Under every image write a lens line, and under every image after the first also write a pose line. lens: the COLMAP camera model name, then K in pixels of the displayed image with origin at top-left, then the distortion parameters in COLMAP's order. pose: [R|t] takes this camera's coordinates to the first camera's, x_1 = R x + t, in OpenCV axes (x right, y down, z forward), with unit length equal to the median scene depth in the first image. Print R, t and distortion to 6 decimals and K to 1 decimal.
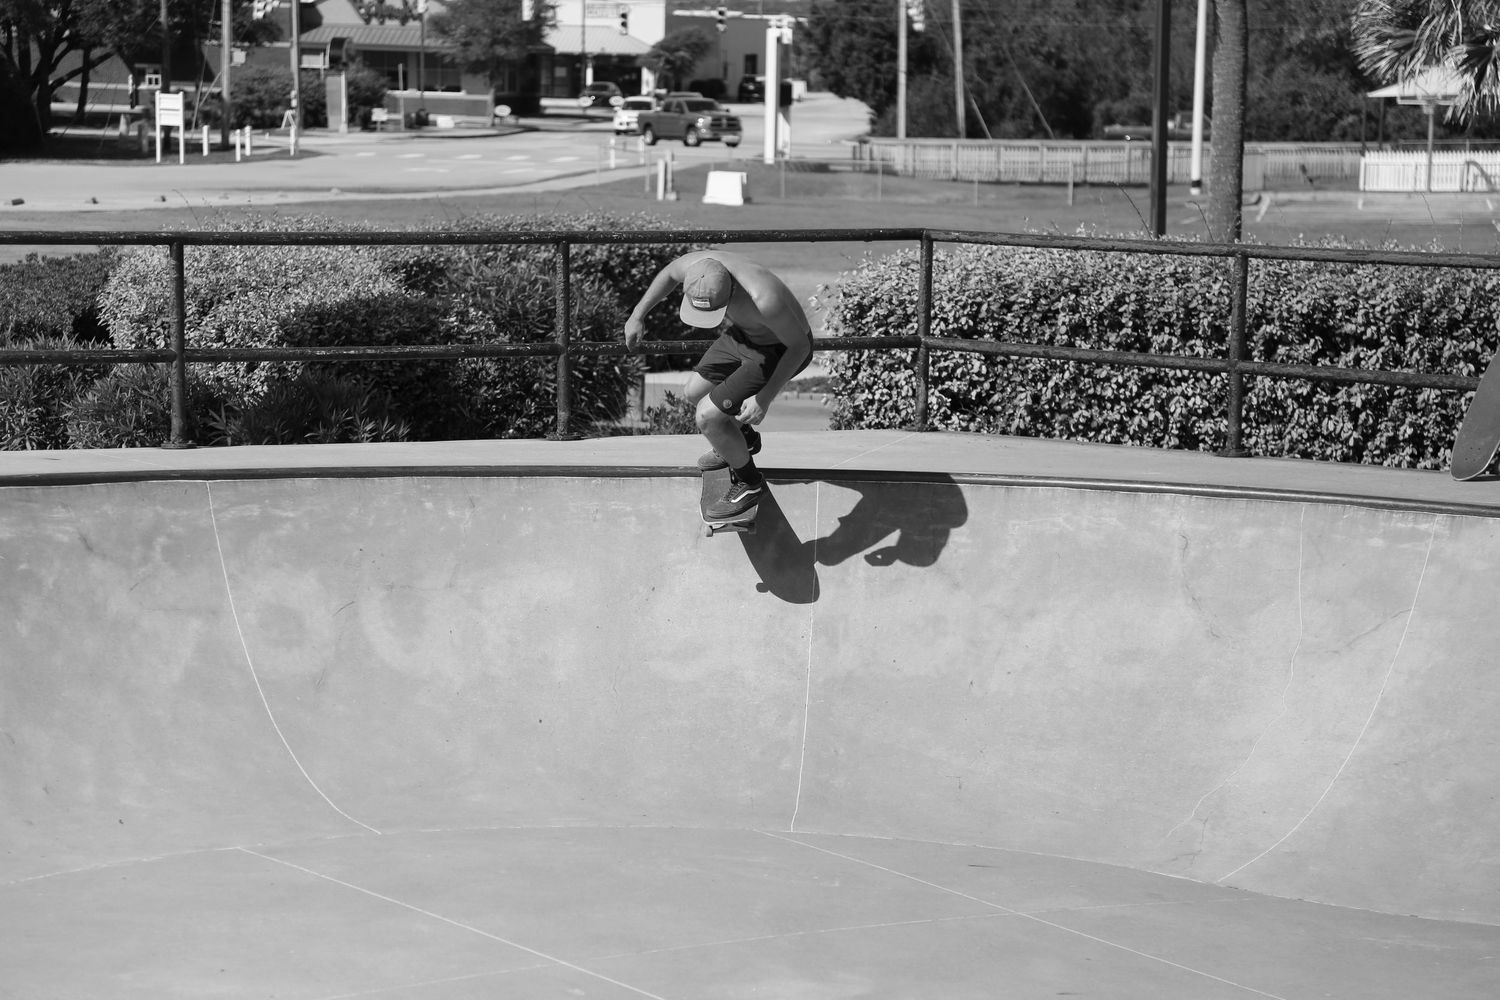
lens RADIAL K [[4220.8, 0, 750.0], [0, 4220.8, 500.0], [0, 0, 1]] dist [0.687662, -0.096894]
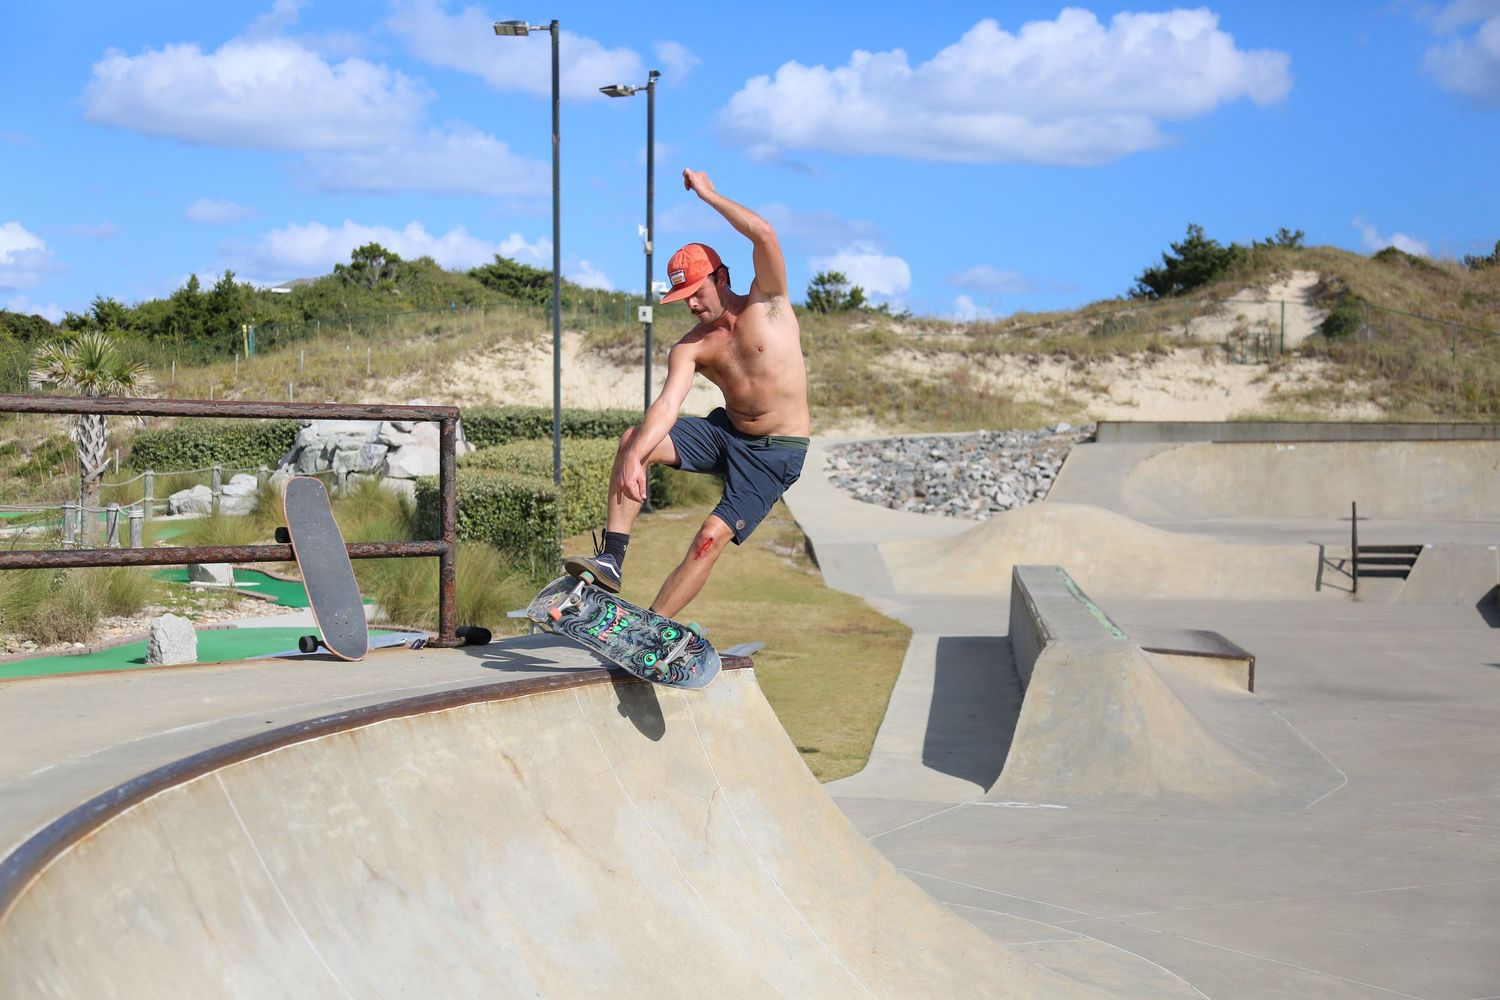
lens RADIAL K [[2192.5, 0, 750.0], [0, 2192.5, 500.0], [0, 0, 1]] dist [0.199449, -0.062042]
pose [[0.044229, -0.033487, 0.998460, -0.193405], [0.095227, 0.995029, 0.029153, -0.029855], [-0.994473, 0.093791, 0.047198, 0.641817]]
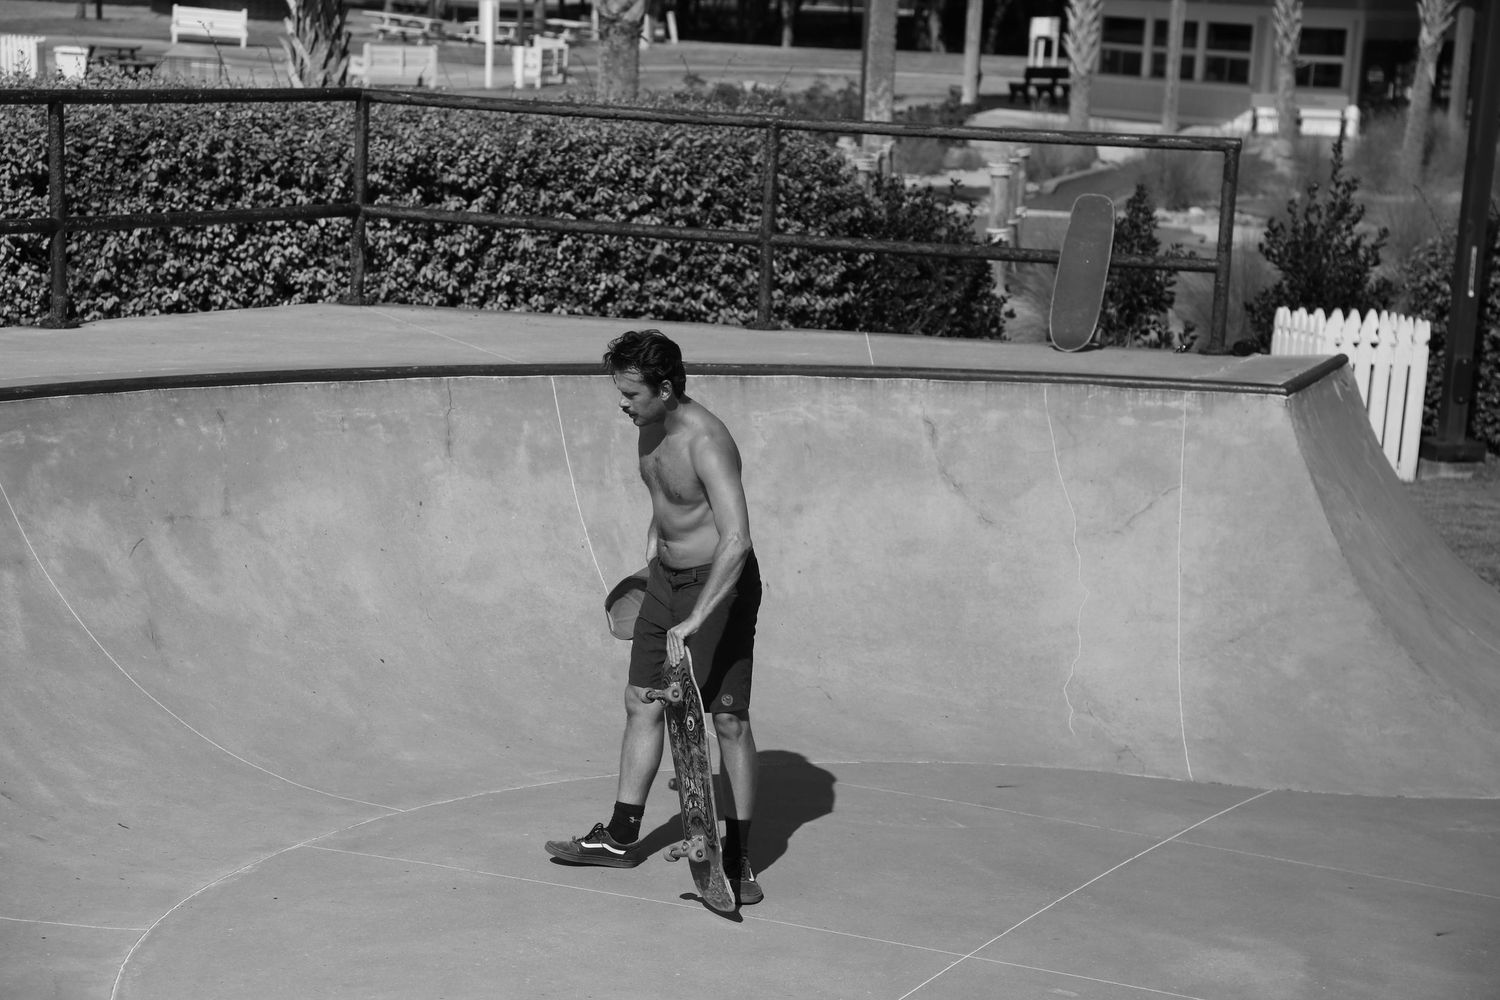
lens RADIAL K [[3780.0, 0, 750.0], [0, 3780.0, 500.0], [0, 0, 1]] dist [0.546311, 0.274992]
pose [[0.855123, -0.054465, 0.515556, -0.266987], [0.022594, 0.997437, 0.067896, -0.023383], [-0.517933, -0.046411, 0.854161, 0.183852]]
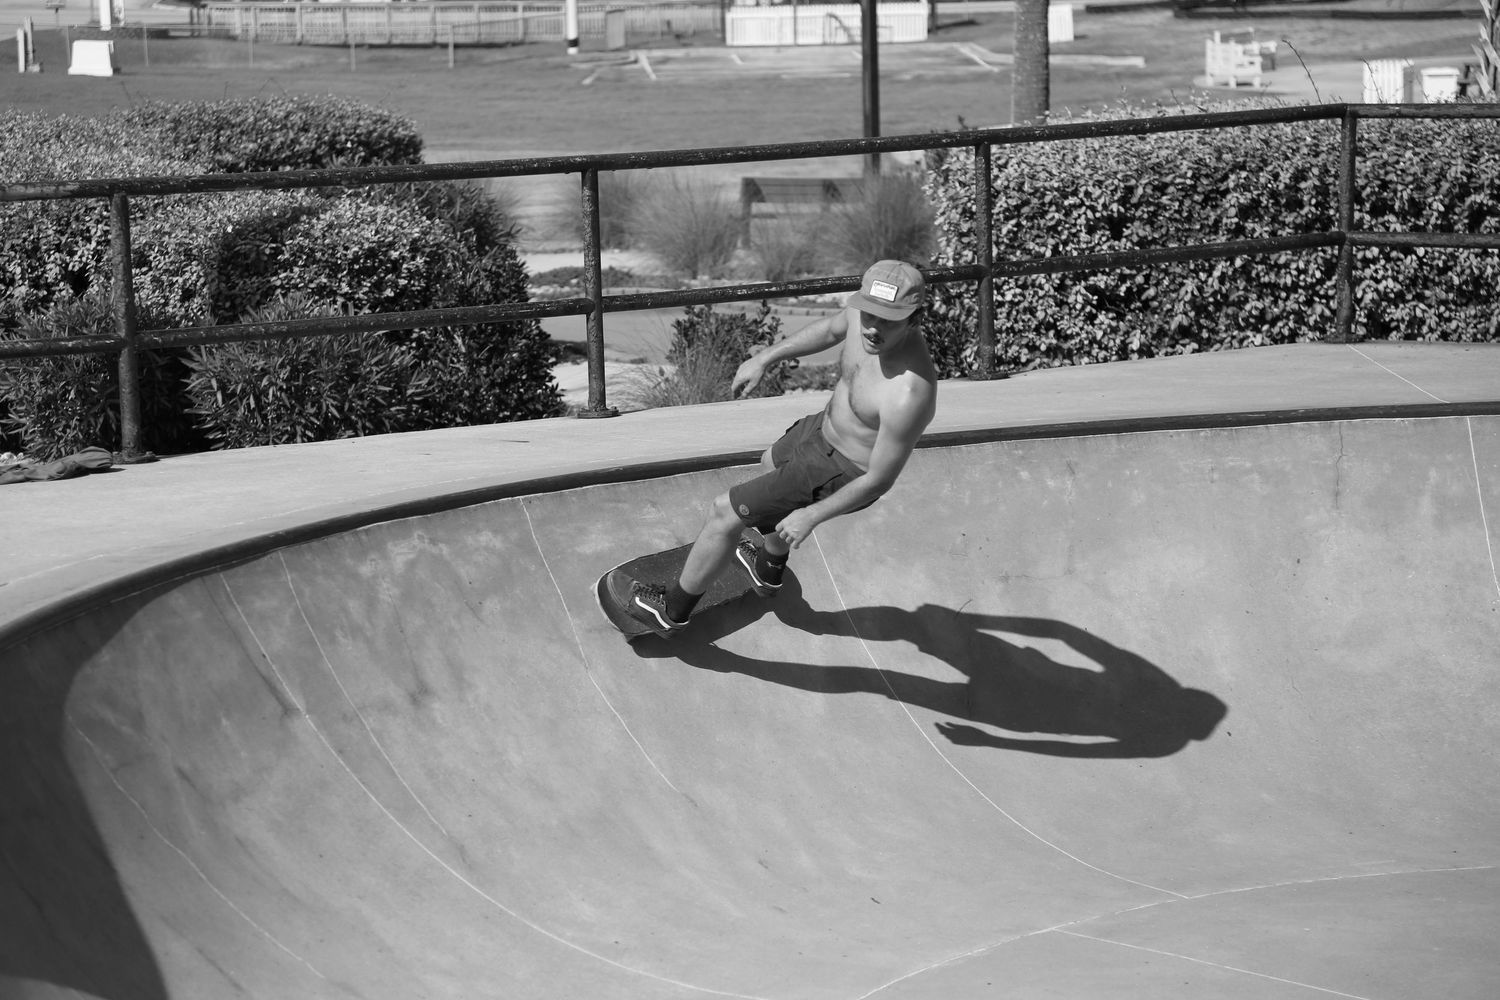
lens RADIAL K [[4177.7, 0, 750.0], [0, 4177.7, 500.0], [0, 0, 1]] dist [0.658924, 0.461104]
pose [[0.981720, -0.058508, 0.181114, -0.191965], [0.052363, 0.997885, 0.038532, -0.019523], [-0.182985, -0.028344, 0.982707, 0.146892]]
